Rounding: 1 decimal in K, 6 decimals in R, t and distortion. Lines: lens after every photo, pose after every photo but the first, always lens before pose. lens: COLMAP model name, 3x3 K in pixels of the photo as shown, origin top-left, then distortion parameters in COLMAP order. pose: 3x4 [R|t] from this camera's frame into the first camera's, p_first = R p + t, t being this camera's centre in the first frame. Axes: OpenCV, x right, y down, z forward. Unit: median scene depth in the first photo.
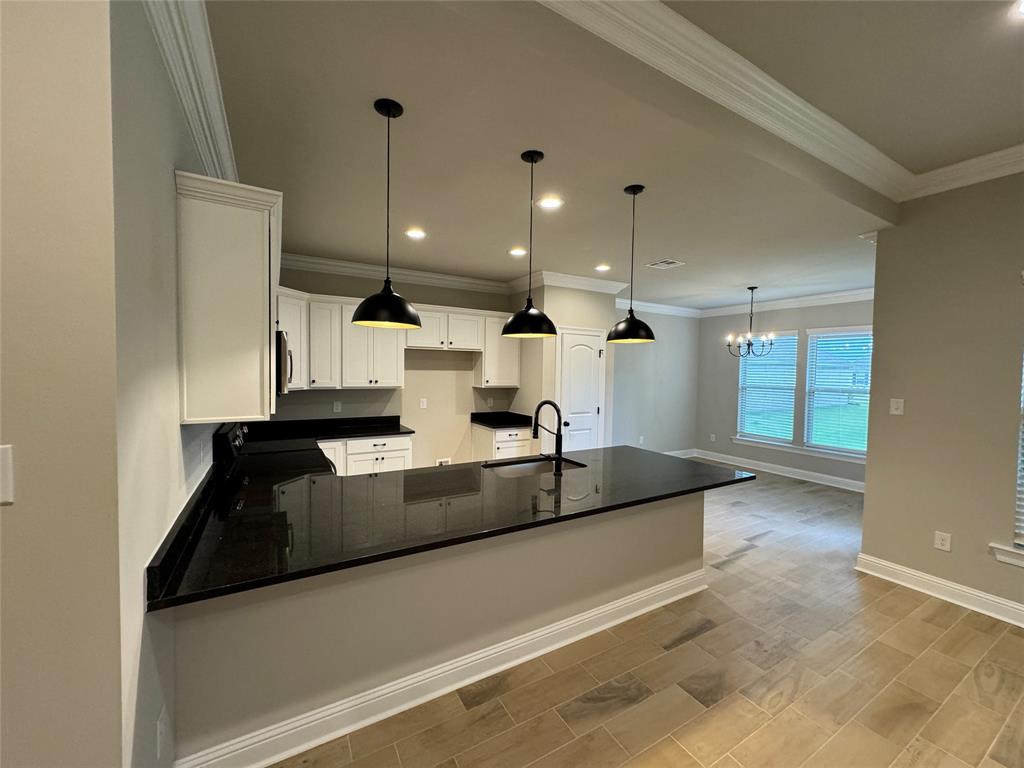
lens RADIAL K [[407.8, 0, 509.4], [0, 407.8, 384.4], [0, 0, 1]] dist [-0.003062, 0.000466]
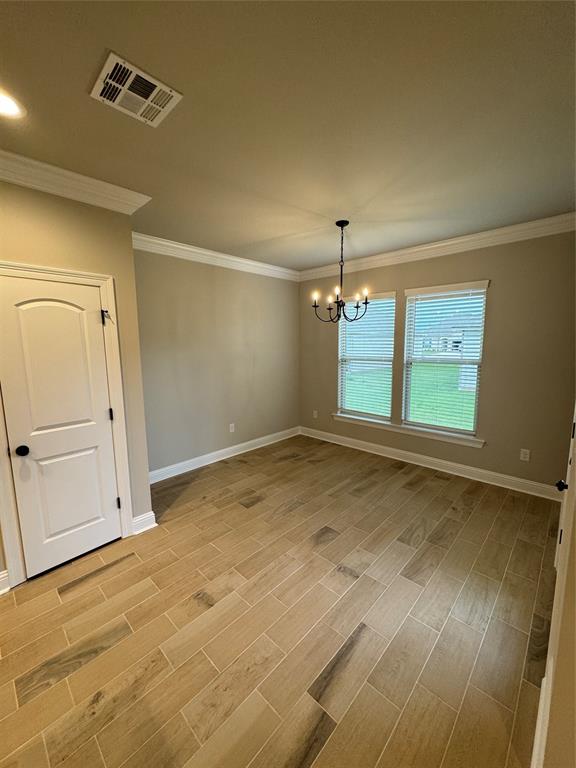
lens RADIAL K [[305.9, 0, 285.5], [0, 305.9, 383.5], [0, 0, 1]] dist [-0.003062, 0.000466]
pose [[0.958555, -0.064094, 0.277603, 0.345742], [0.036833, 0.994068, 0.102330, -0.018047], [-0.282515, -0.087864, 0.955230, 0.508740]]
